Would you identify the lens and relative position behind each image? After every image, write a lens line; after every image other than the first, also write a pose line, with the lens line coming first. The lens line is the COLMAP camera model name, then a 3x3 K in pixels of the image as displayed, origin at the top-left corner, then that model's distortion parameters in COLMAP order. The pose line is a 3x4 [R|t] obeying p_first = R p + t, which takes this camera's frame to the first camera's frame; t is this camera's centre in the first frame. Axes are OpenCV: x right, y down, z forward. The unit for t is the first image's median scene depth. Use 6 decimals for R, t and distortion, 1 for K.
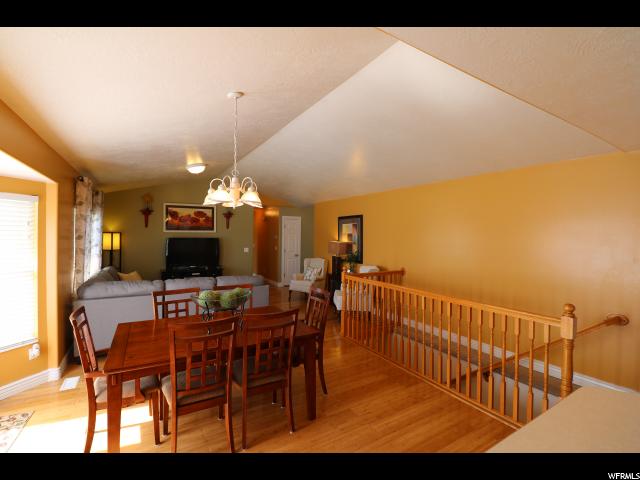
lens RADIAL K [[295.3, 0, 316.6], [0, 295.3, 233.5], [0, 0, 1]] dist [-0.003140, -0.010200]
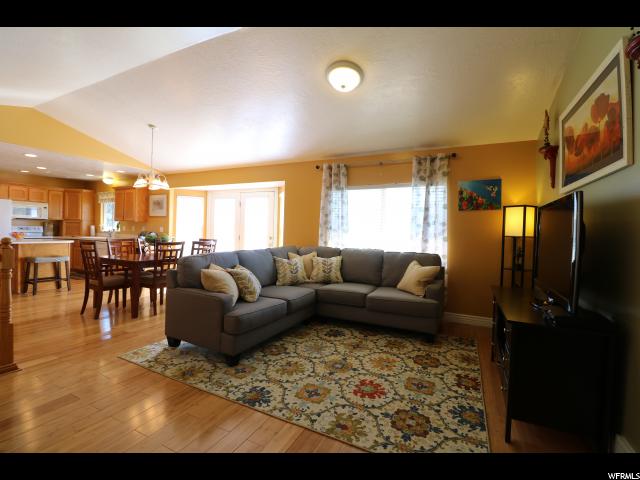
lens RADIAL K [[295.3, 0, 317.7], [0, 295.3, 233.4], [0, 0, 1]] dist [-0.003140, -0.010200]
pose [[-0.836626, -0.027802, -0.547068, -0.054935], [-0.032994, 0.999455, -0.000334, 0.056167], [0.546779, 0.017770, -0.837088, 1.144321]]
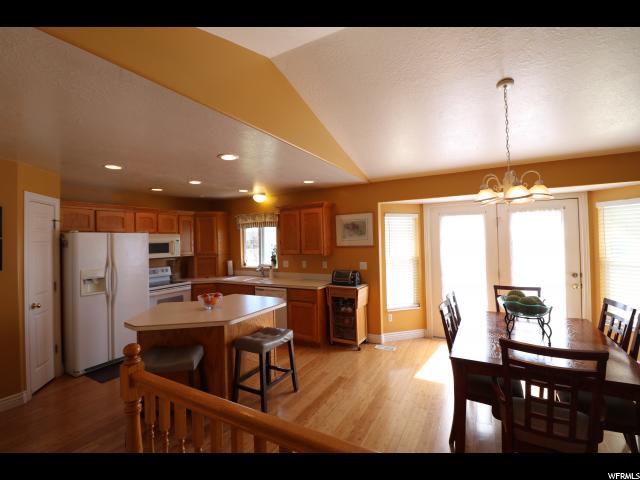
lens RADIAL K [[295.3, 0, 316.0], [0, 295.3, 235.5], [0, 0, 1]] dist [-0.003140, -0.010200]
pose [[-0.865935, 0.002690, -0.500149, 0.260516], [0.016343, 0.999604, -0.022921, 0.006455], [0.499889, -0.028022, -0.865636, 0.549713]]
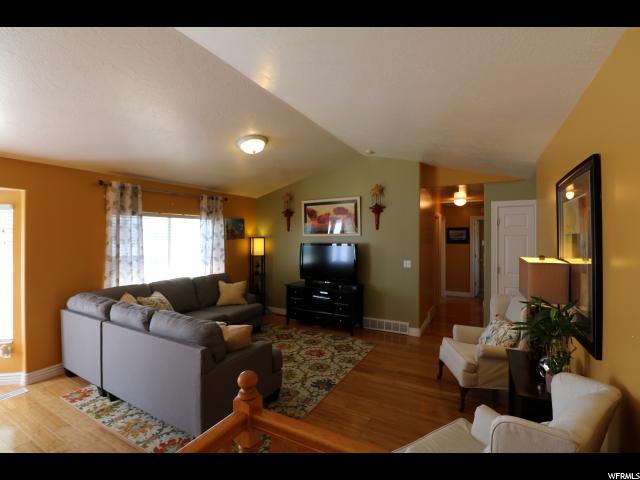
lens RADIAL K [[295.3, 0, 317.7], [0, 295.3, 236.6], [0, 0, 1]] dist [-0.003140, -0.010200]
pose [[0.507904, -0.010648, -0.861348, 0.218571], [0.009984, 0.999929, -0.006474, 0.001764], [0.861356, -0.005312, 0.507975, 0.612233]]
